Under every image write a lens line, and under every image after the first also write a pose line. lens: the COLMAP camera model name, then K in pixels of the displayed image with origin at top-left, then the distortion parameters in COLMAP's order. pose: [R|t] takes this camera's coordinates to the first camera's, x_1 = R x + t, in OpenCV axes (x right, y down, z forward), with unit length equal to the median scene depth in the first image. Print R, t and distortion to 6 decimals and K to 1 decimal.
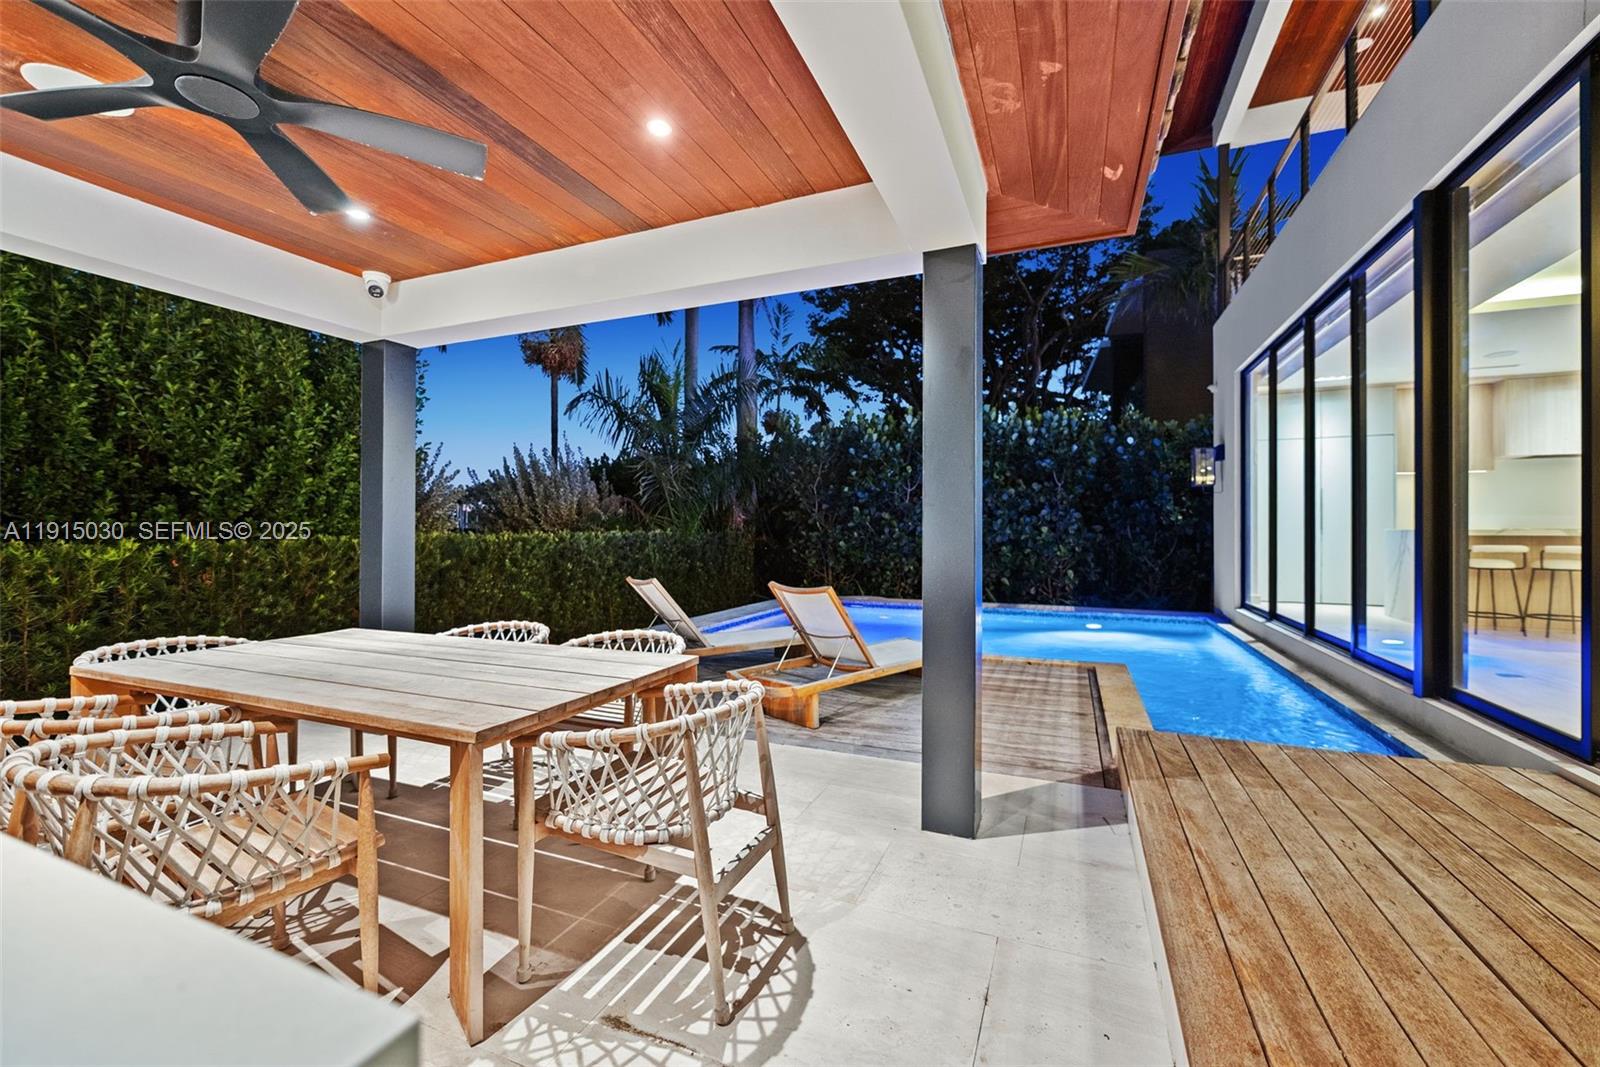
lens RADIAL K [[645.8, 0, 802.1], [0, 645.8, 528.6], [0, 0, 1]] dist [0.004629, 0.000208]
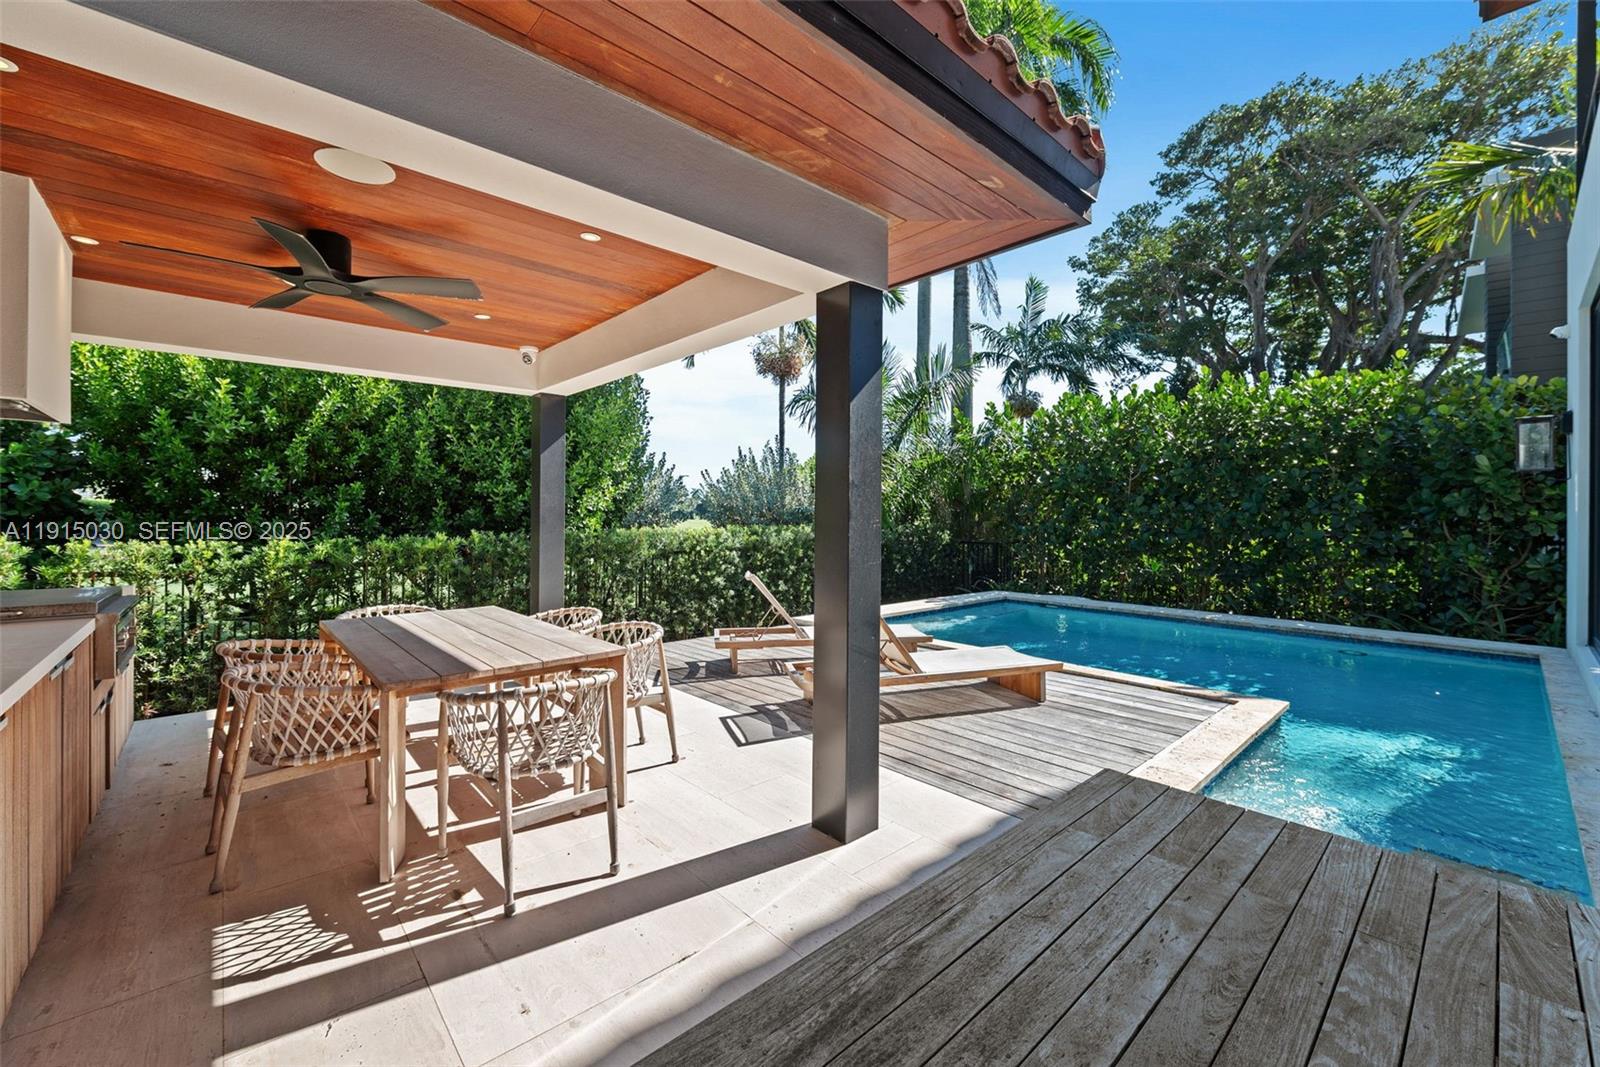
lens RADIAL K [[645.8, 0, 802.7], [0, 645.8, 521.3], [0, 0, 1]] dist [0.004629, 0.000208]
pose [[0.905928, 0.006238, -0.423386, 0.145742], [-0.001161, 0.999924, 0.012250, -0.014014], [0.423430, -0.010607, 0.905867, 0.004317]]
